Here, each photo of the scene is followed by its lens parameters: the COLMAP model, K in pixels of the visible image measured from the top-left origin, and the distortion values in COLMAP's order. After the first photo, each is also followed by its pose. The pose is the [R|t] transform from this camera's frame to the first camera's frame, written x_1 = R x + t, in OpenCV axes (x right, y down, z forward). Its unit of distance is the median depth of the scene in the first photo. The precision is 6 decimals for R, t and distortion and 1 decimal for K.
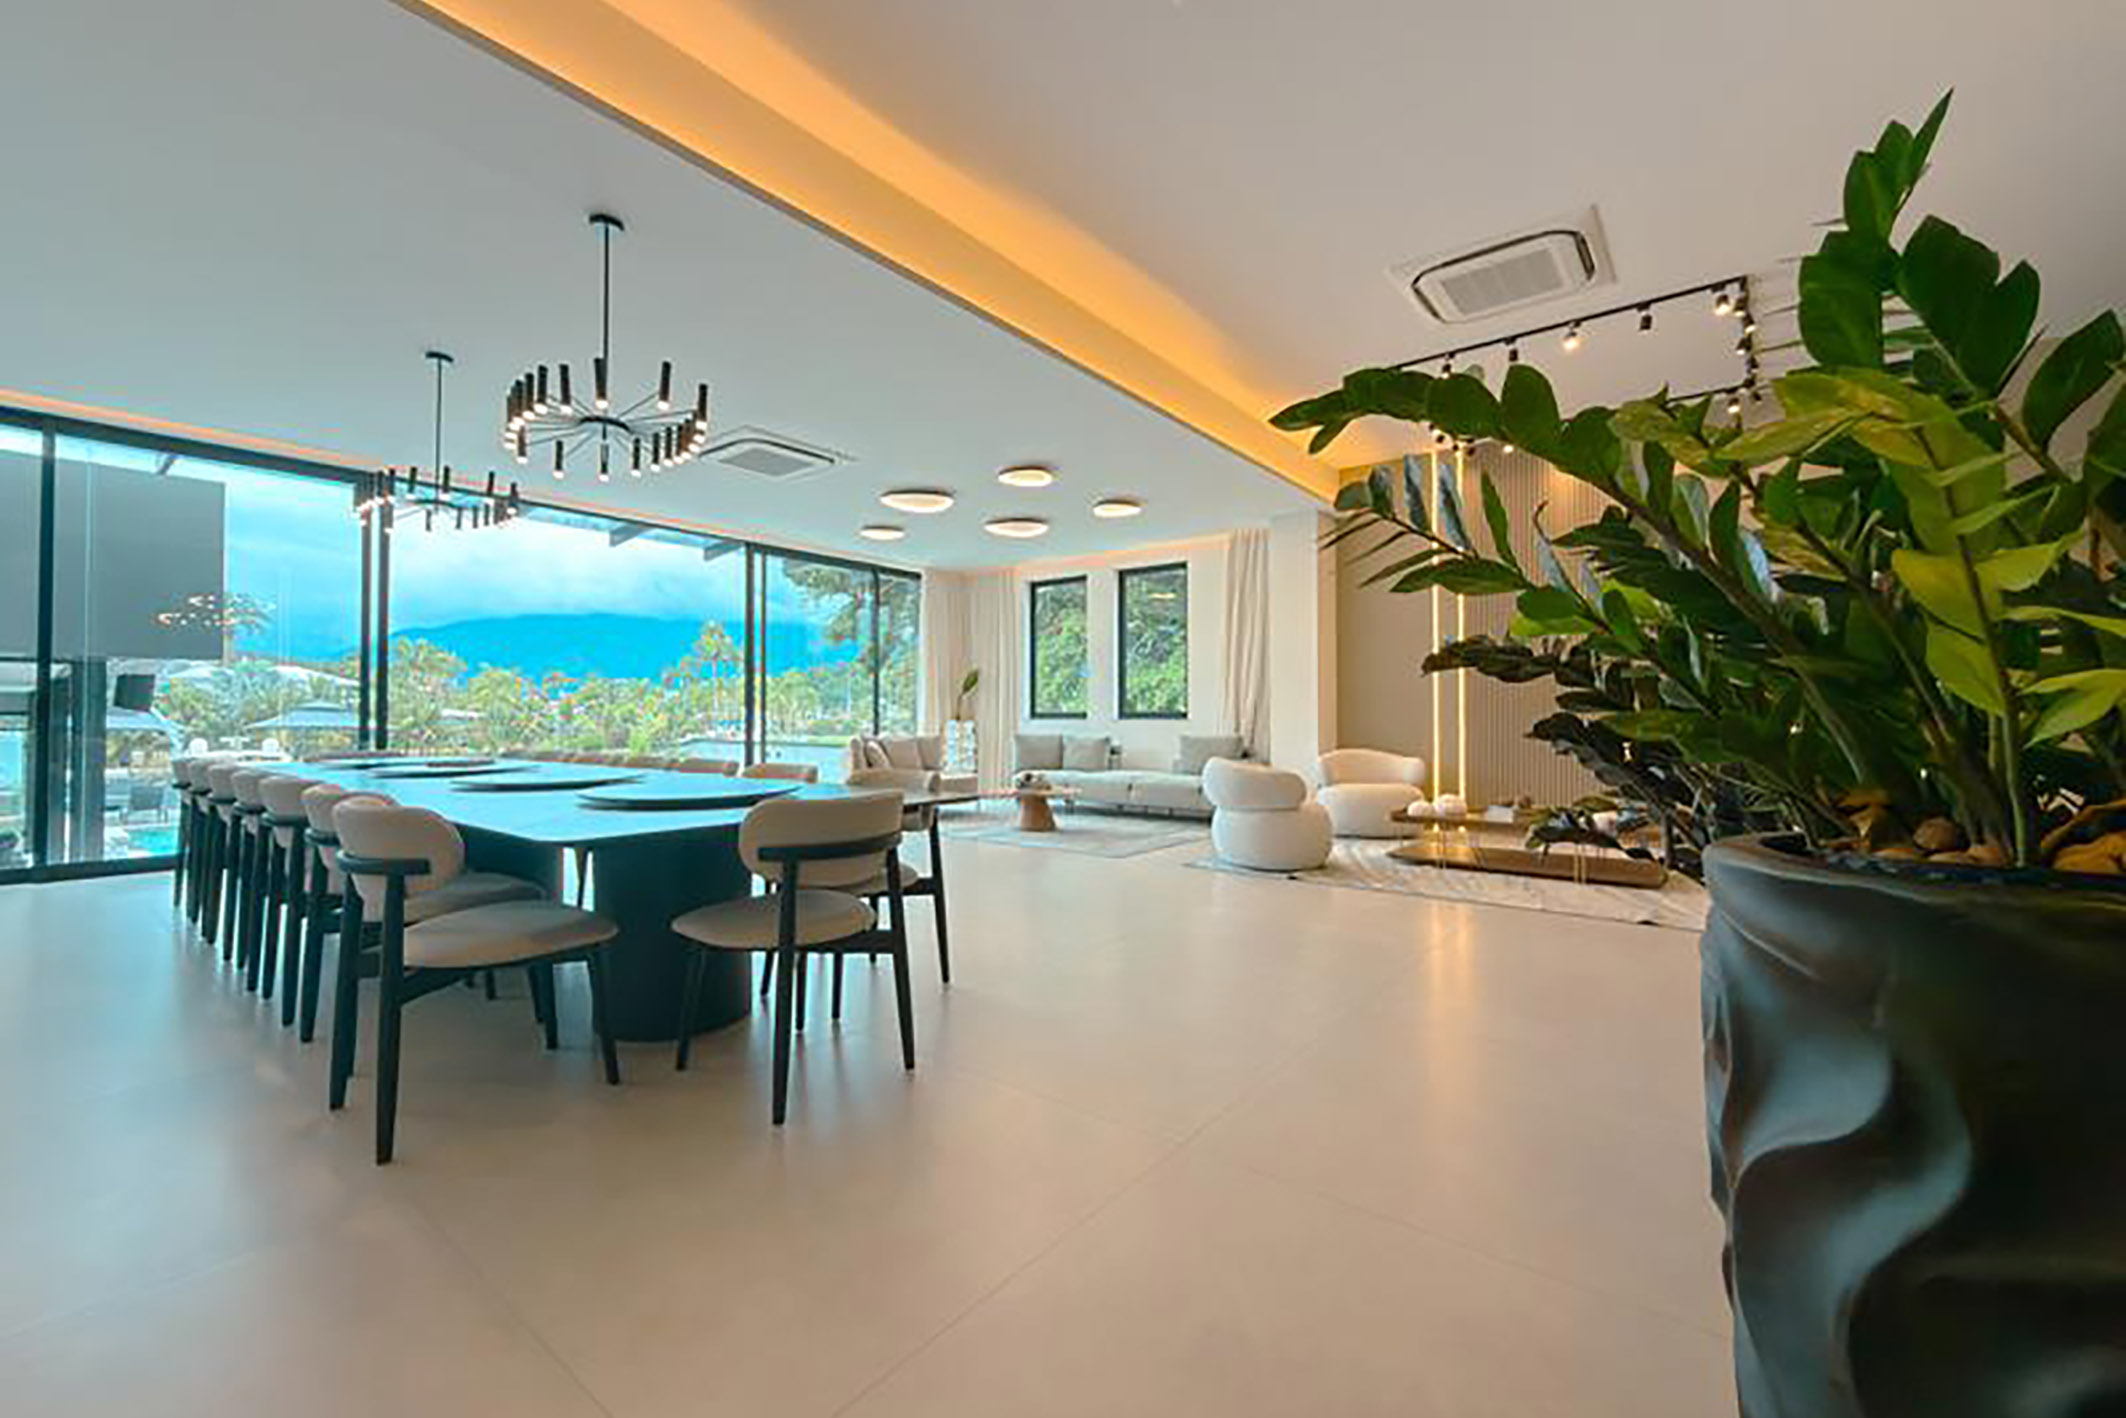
lens RADIAL K [[849.7, 0, 1056.2], [0, 849.7, 713.1], [0, 0, 1]] dist [-0.000080, -0.000483]
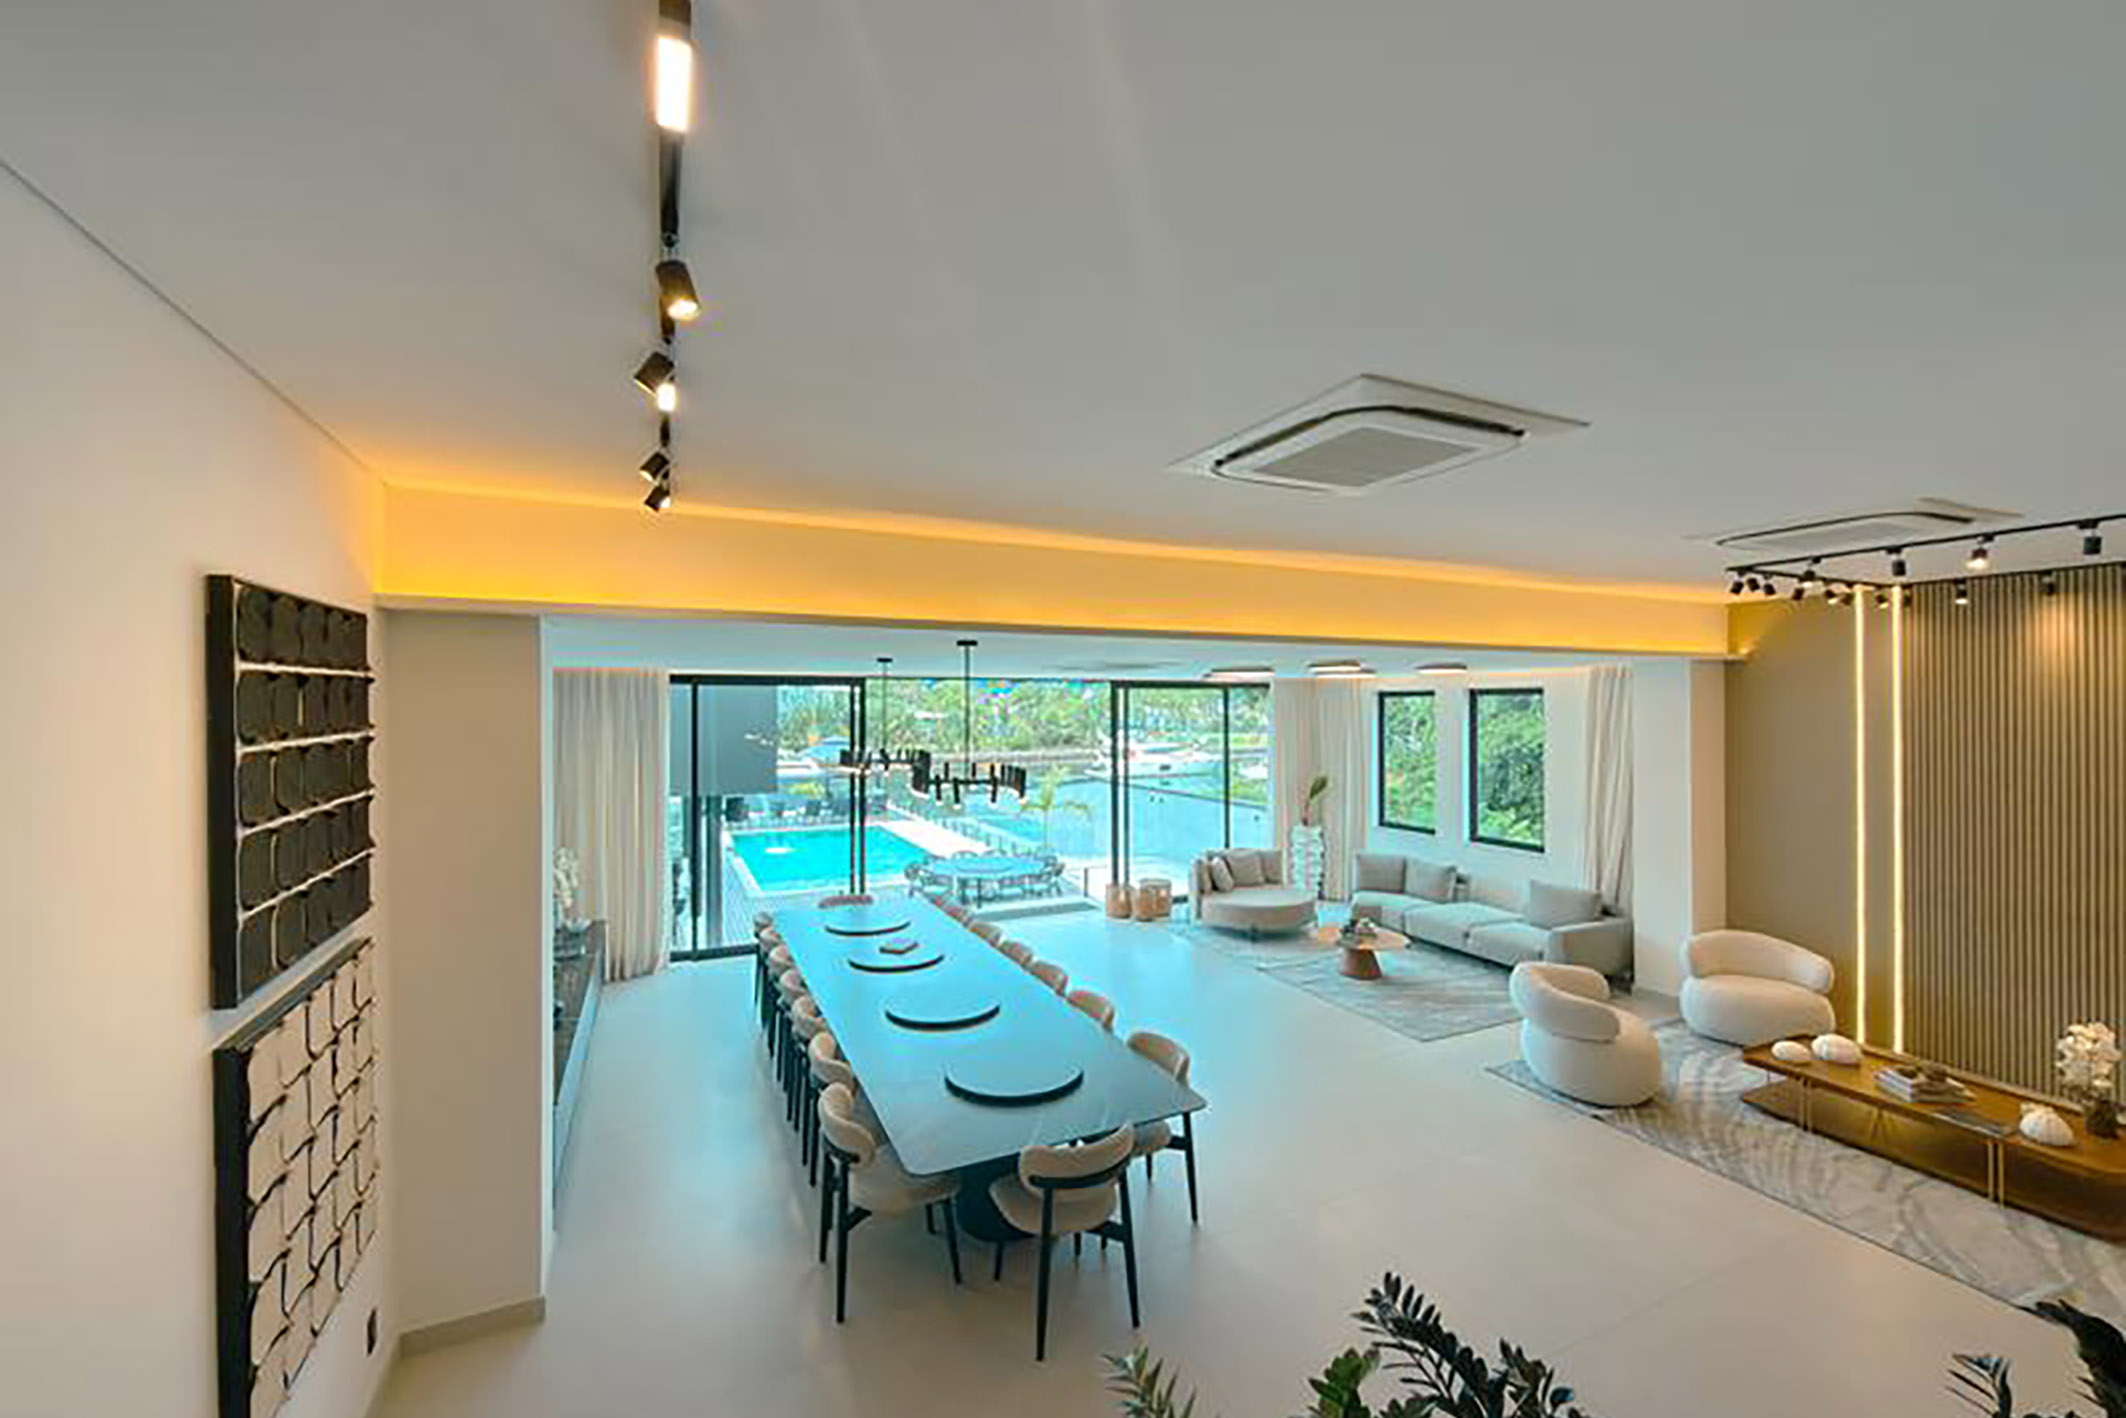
lens RADIAL K [[849.7, 0, 1056.2], [0, 849.7, 713.1], [0, 0, 1]] dist [-0.000080, -0.000483]
pose [[0.894059, -0.001759, -0.447947, 0.089221], [0.007168, 0.999920, 0.010380, -0.159683], [0.447893, -0.012492, 0.894000, -0.082025]]
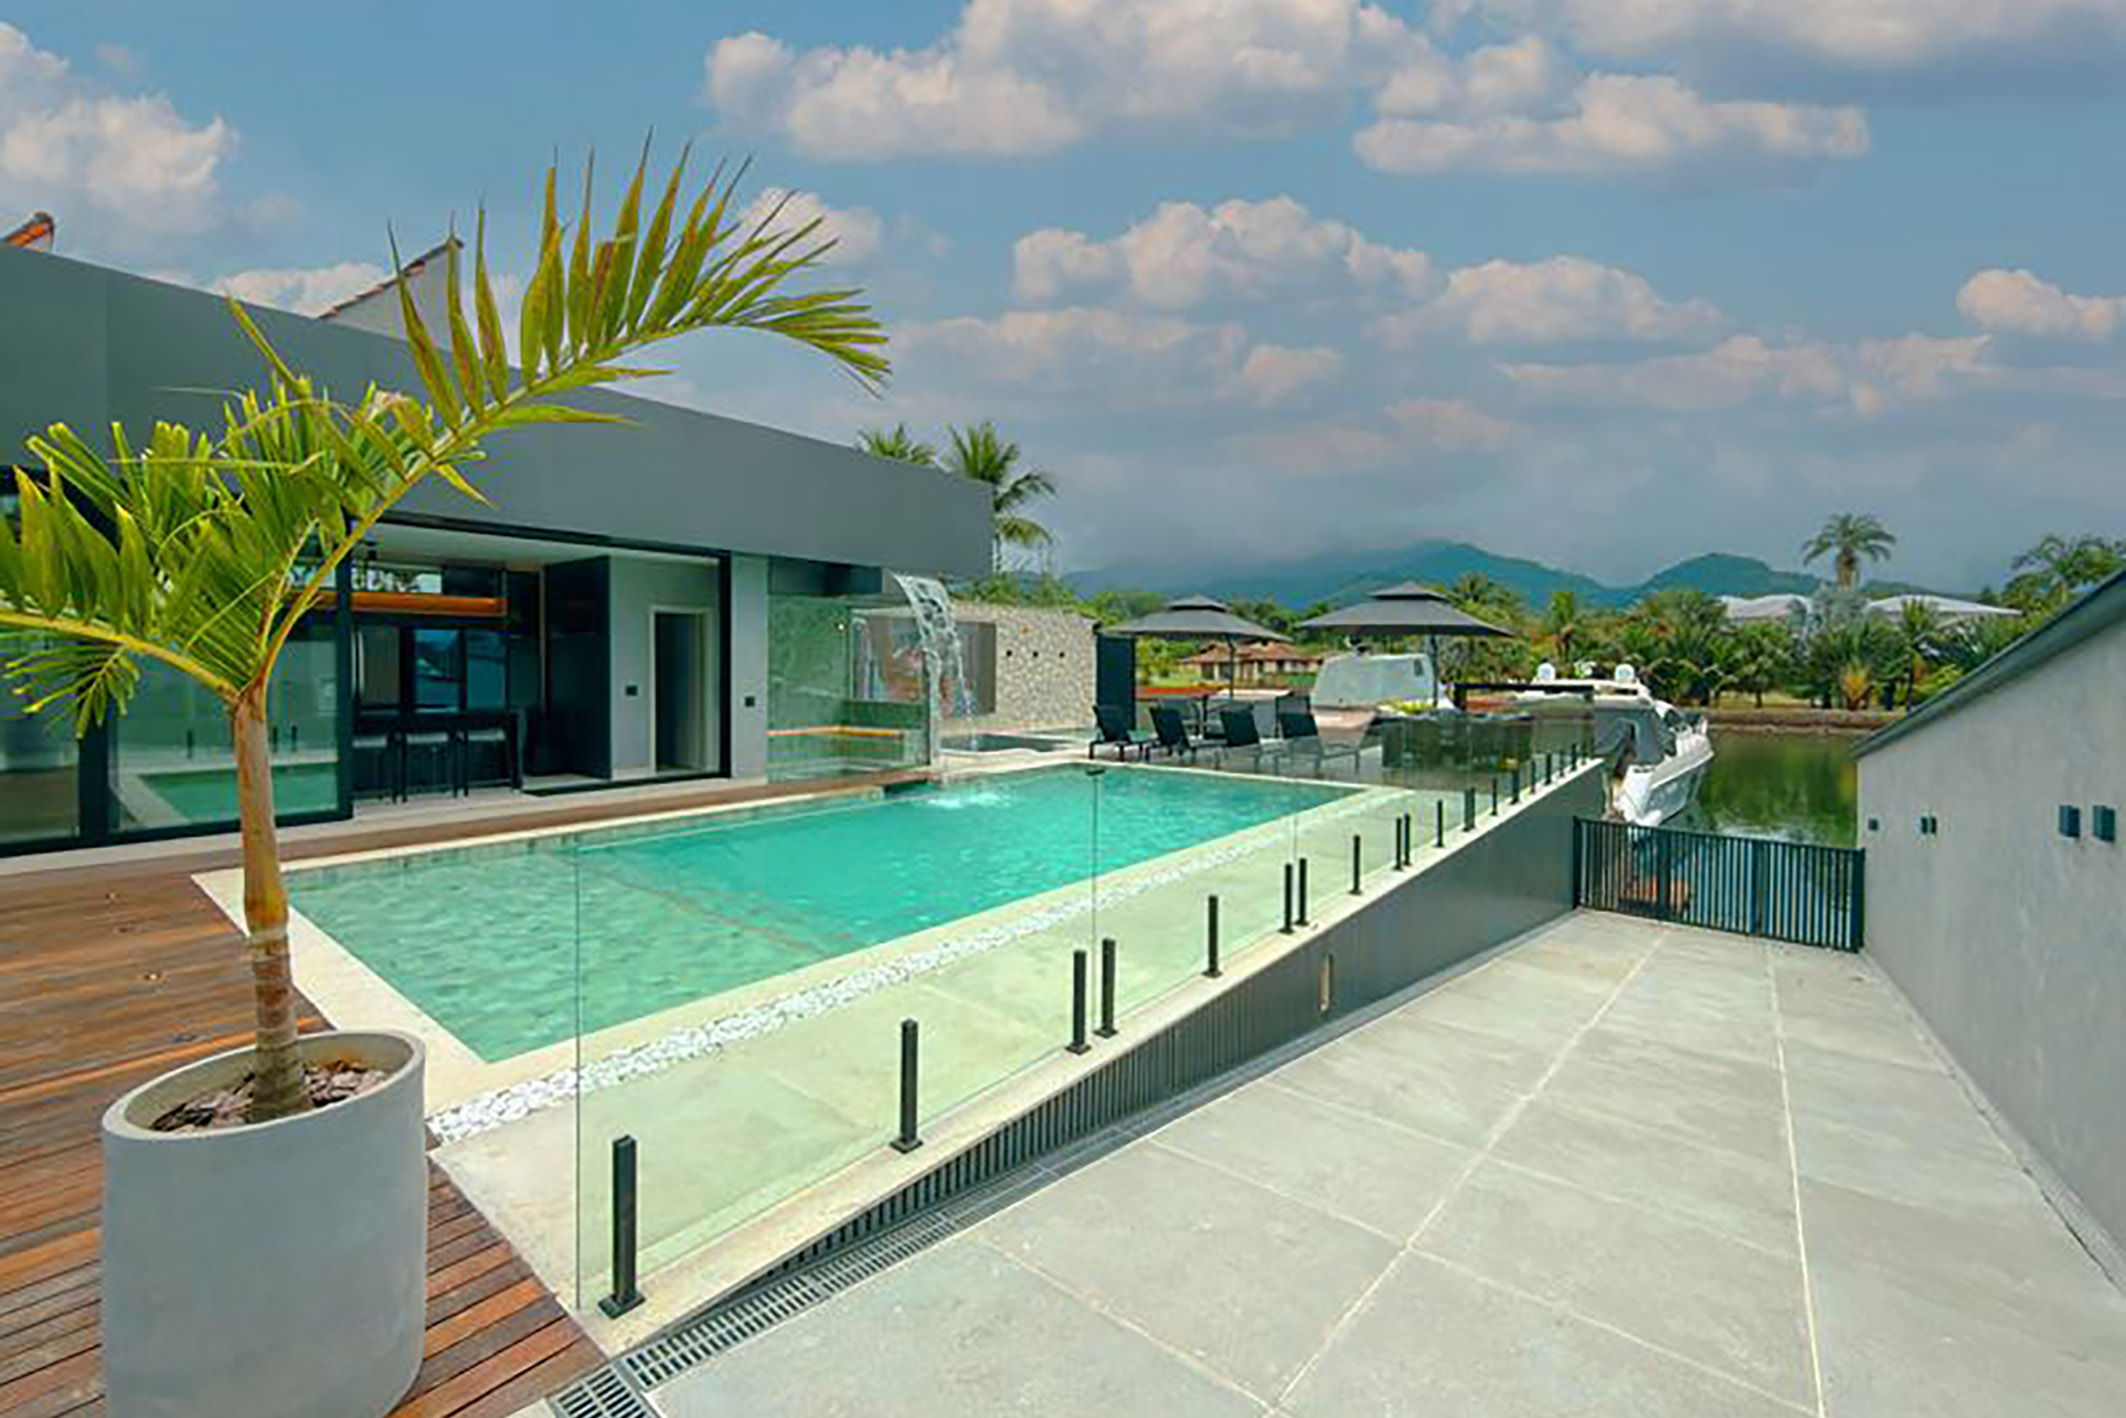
lens RADIAL K [[855.0, 0, 1061.6], [0, 855.0, 698.1], [0, 0, 1]] dist [-0.001102, -0.000451]
pose [[-0.011685, 0.040178, -0.999124, -0.780786], [0.000031, 0.999192, 0.040181, 0.118473], [0.999932, 0.000439, -0.011677, 2.129565]]
